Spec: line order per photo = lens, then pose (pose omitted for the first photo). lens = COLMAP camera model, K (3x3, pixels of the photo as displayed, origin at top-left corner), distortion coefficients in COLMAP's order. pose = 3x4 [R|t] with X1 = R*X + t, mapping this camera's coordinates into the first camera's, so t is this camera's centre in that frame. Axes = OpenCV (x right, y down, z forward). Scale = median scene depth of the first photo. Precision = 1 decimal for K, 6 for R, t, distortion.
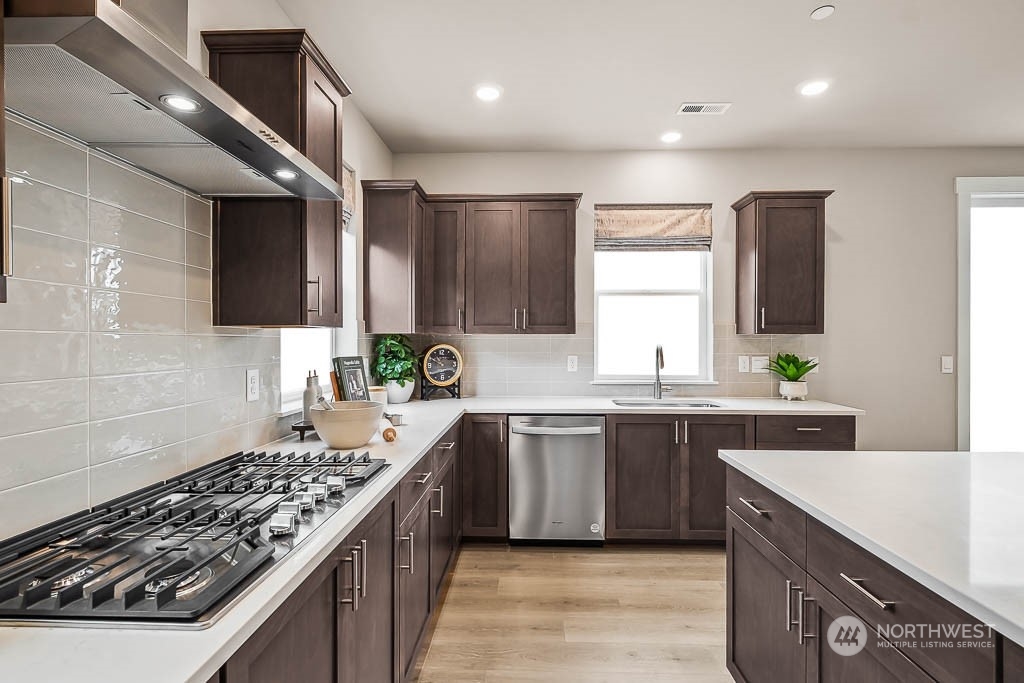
lens RADIAL K [[499.7, 0, 511.0], [0, 499.7, 348.0], [0, 0, 1]] dist [0.011928, 0.000545]
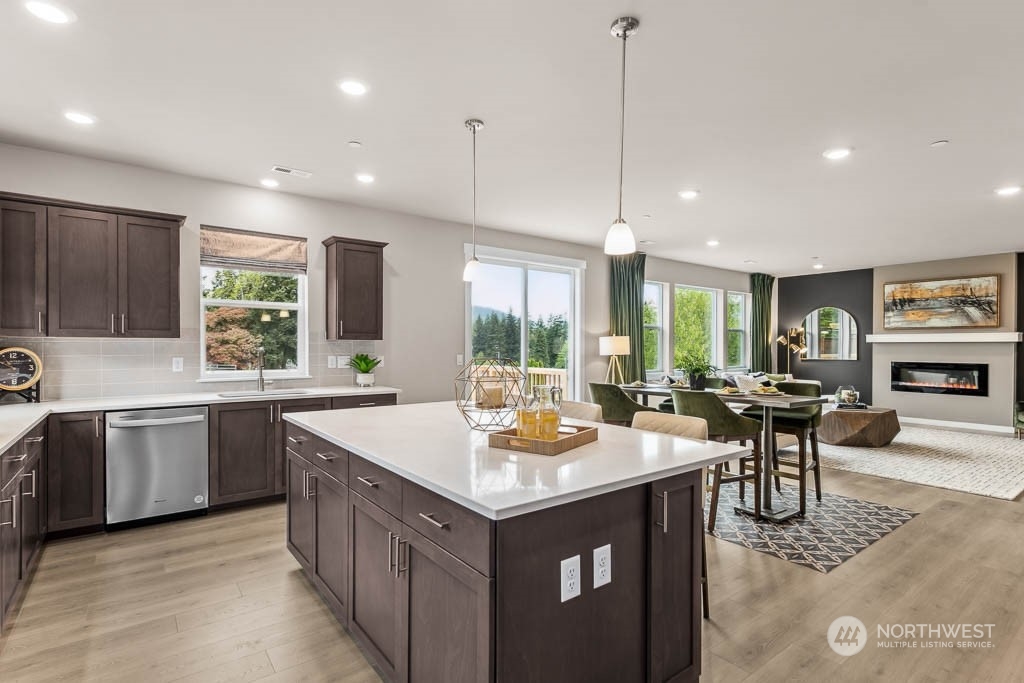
lens RADIAL K [[499.7, 0, 511.0], [0, 499.7, 348.0], [0, 0, 1]] dist [0.011928, 0.000545]
pose [[0.768988, -0.002873, 0.639257, -0.023525], [0.007719, 0.999959, -0.004791, 0.005838], [-0.639216, 0.008619, 0.768979, -0.369908]]
